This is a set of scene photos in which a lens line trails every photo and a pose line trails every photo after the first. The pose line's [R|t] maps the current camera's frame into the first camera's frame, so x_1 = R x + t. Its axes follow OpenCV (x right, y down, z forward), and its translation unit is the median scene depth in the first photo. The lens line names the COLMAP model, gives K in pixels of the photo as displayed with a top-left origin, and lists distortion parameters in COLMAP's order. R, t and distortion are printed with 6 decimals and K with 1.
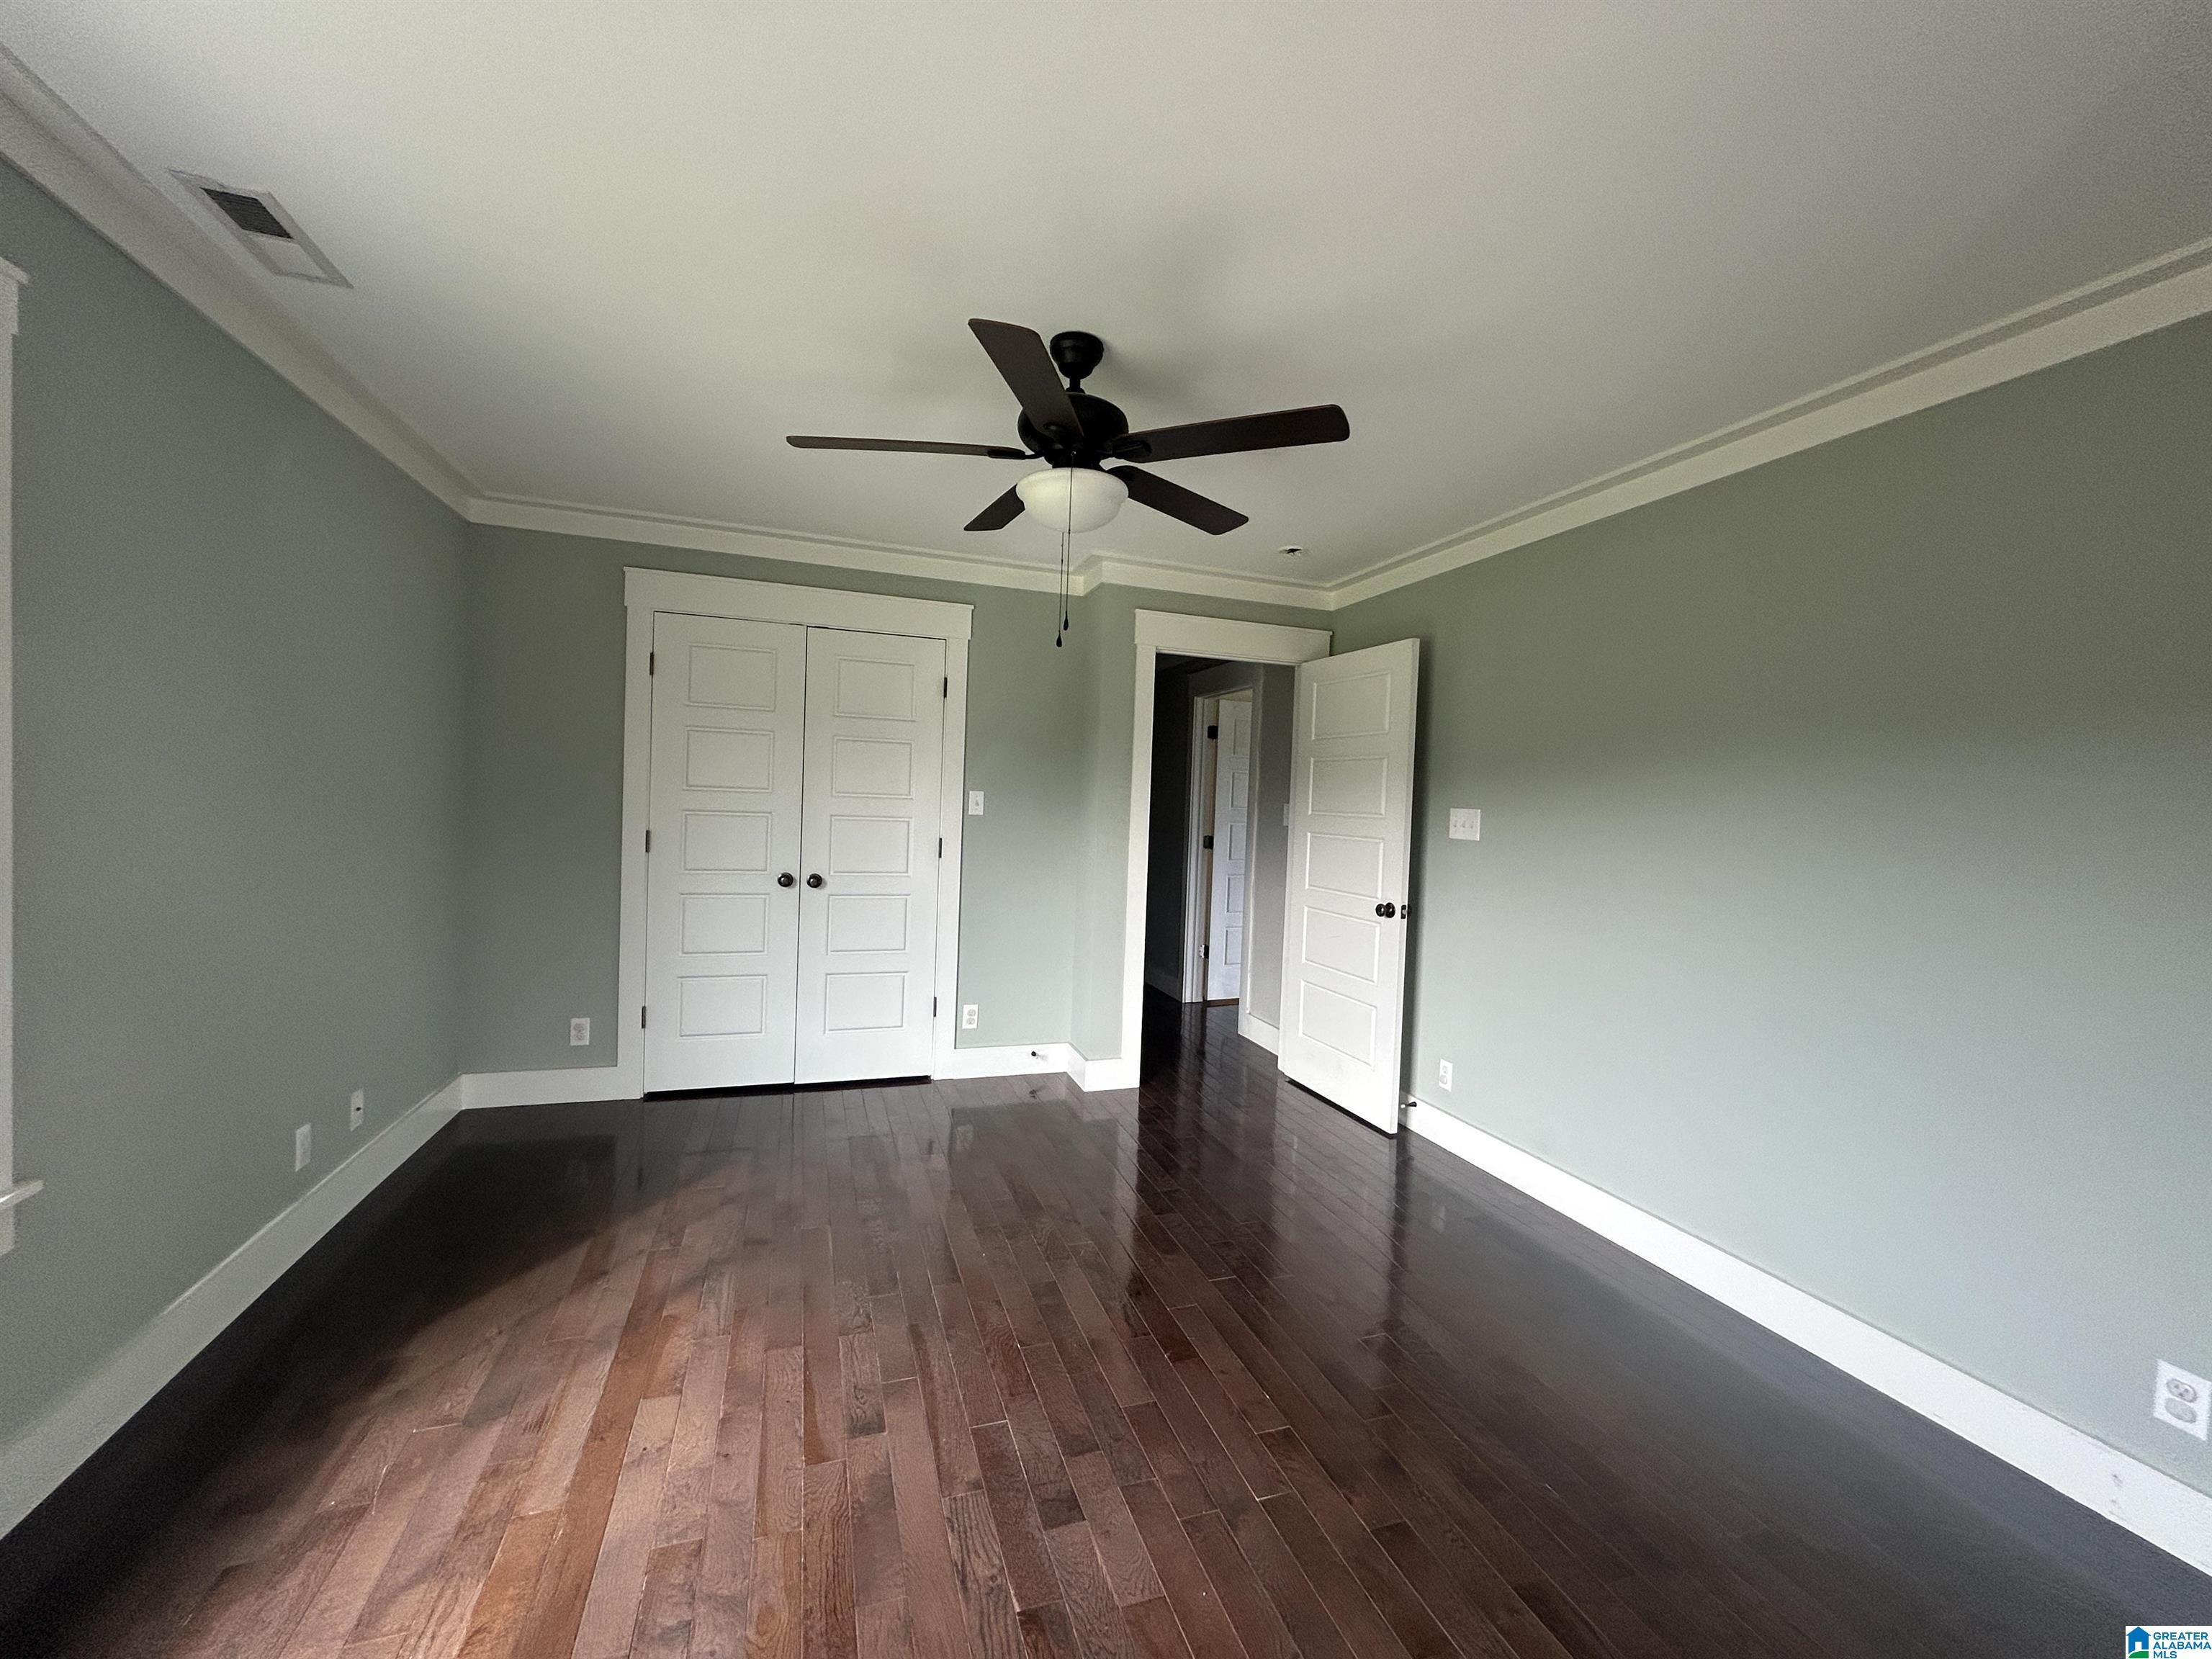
lens RADIAL K [[891.0, 0, 1106.0], [0, 891.0, 829.5], [0, 0, 1]] dist [0.020923, -0.000011]
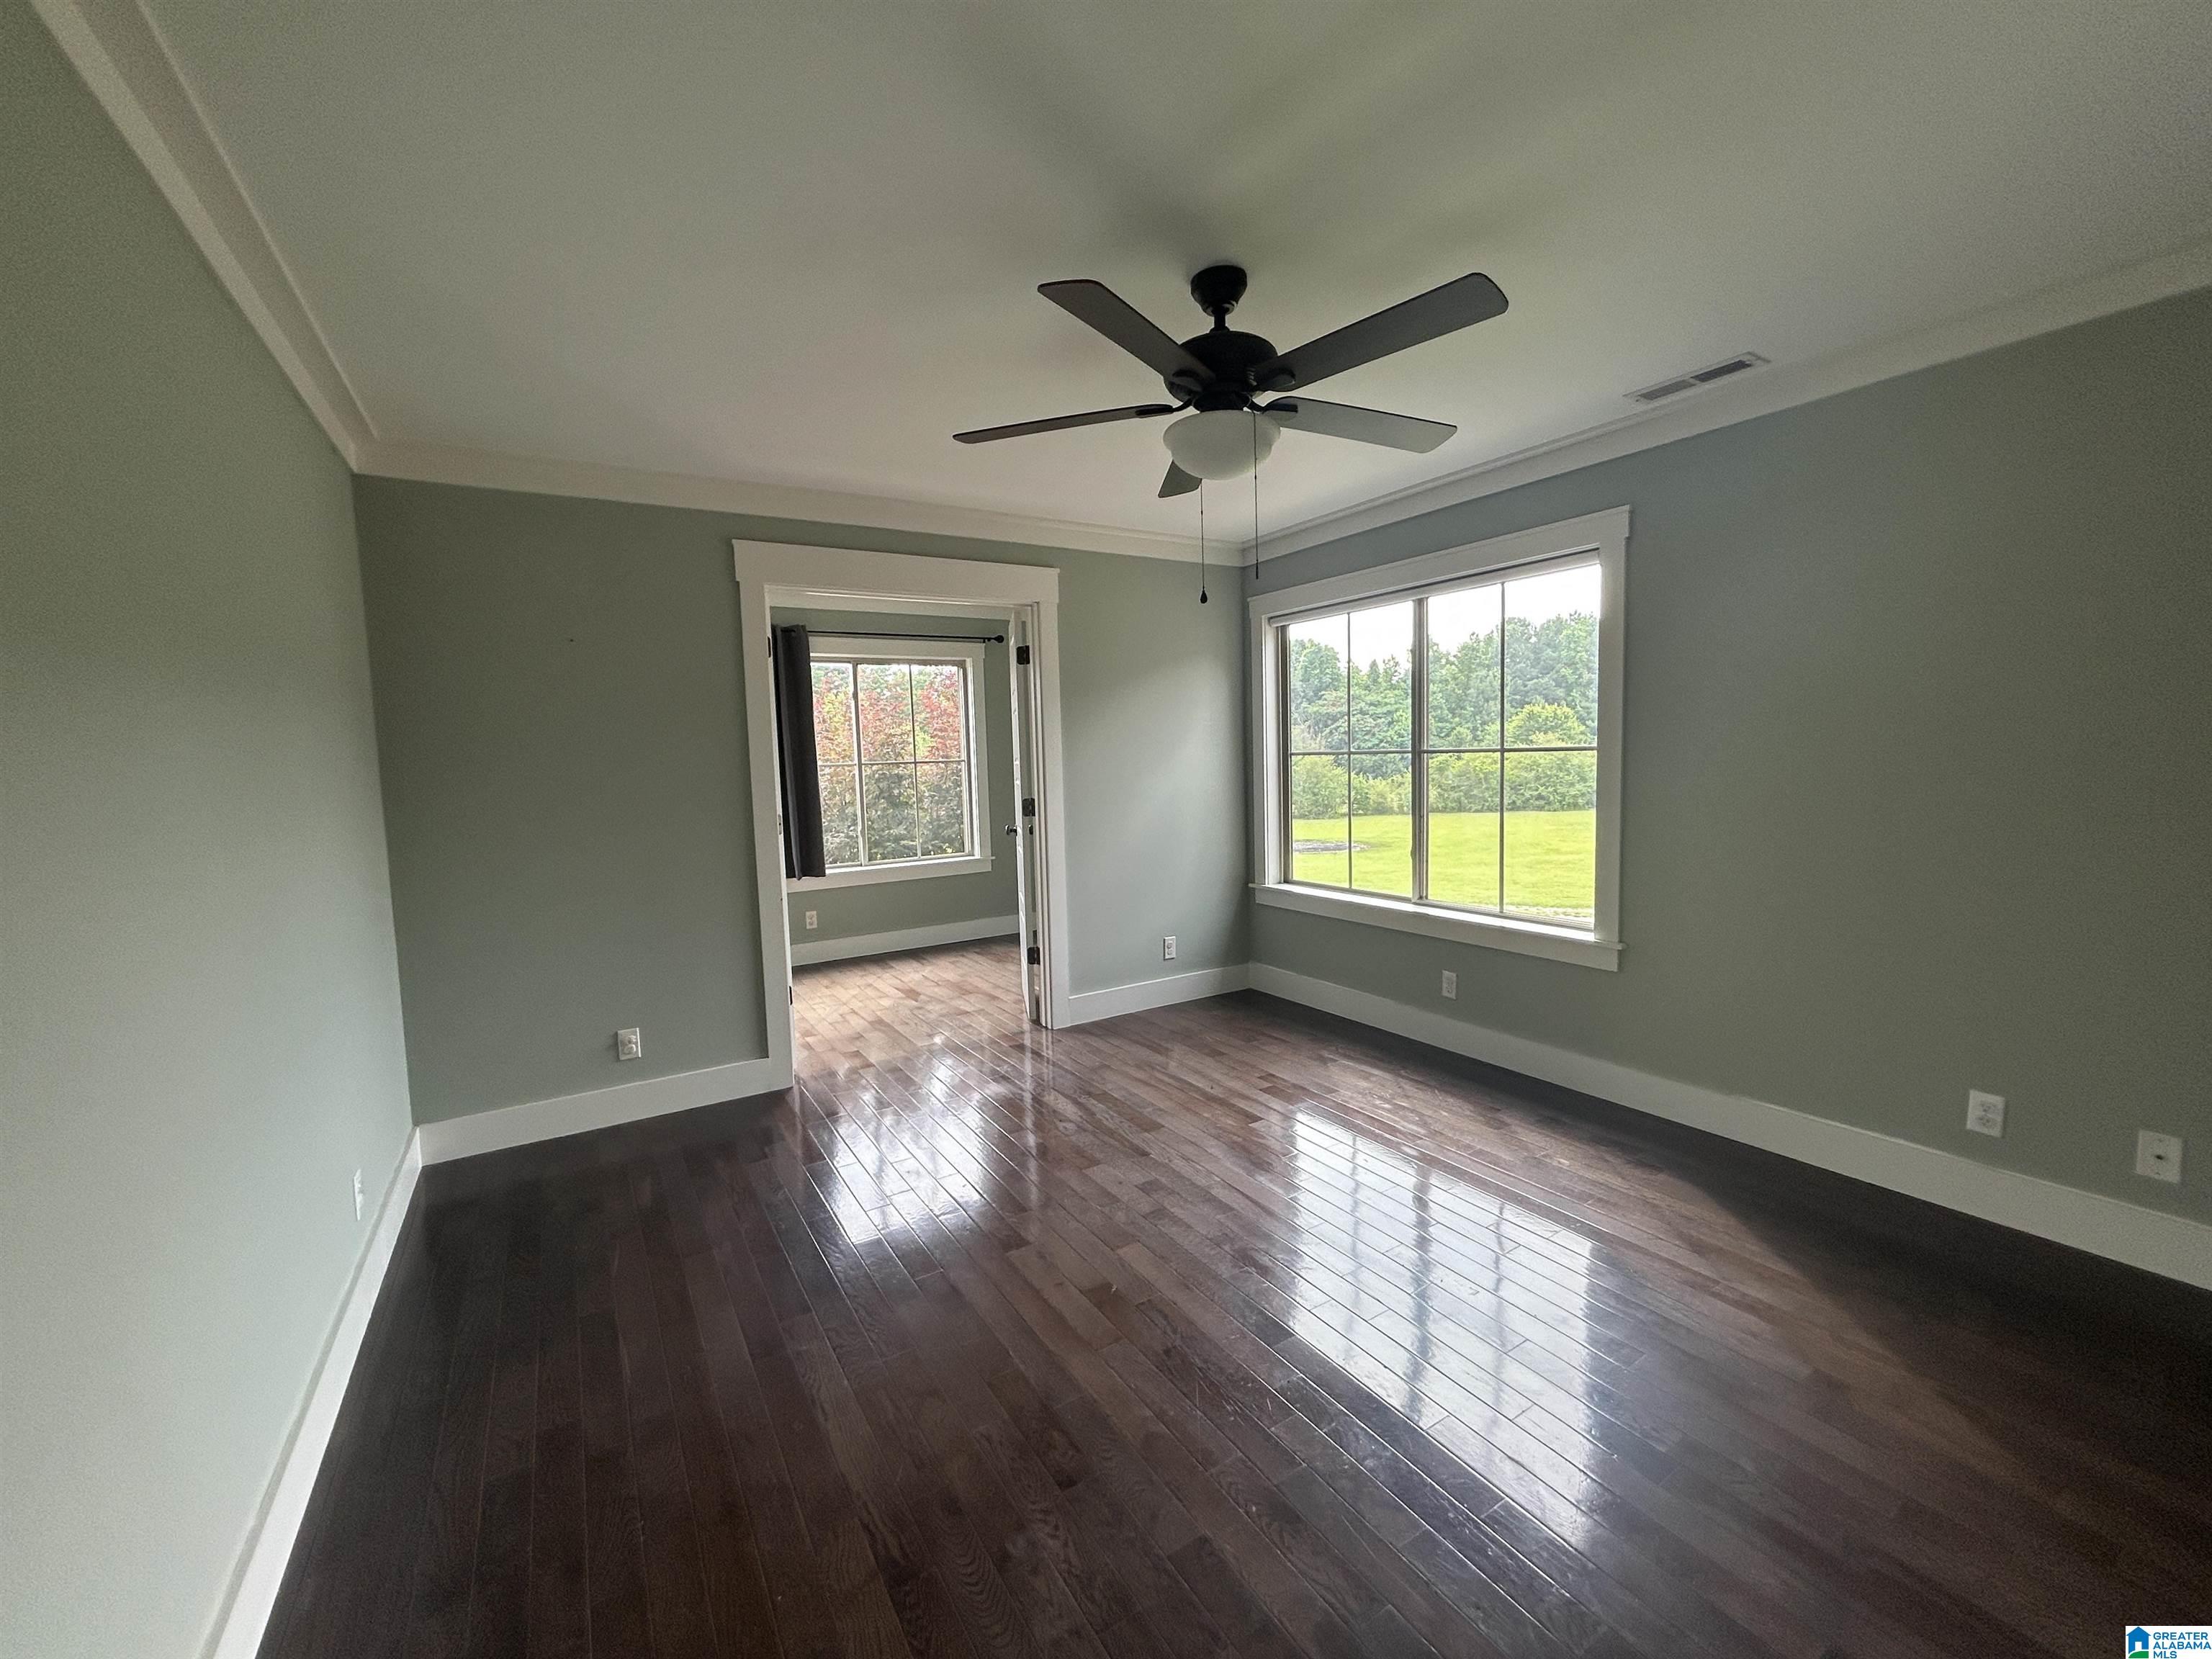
lens RADIAL K [[891.0, 0, 1106.0], [0, 891.0, 829.5], [0, 0, 1]] dist [0.020923, -0.000011]
pose [[-0.974666, 0.017555, -0.222976, 0.340950], [-0.008800, 0.993133, 0.116657, -0.081755], [0.223493, 0.115664, -0.967819, 2.192568]]
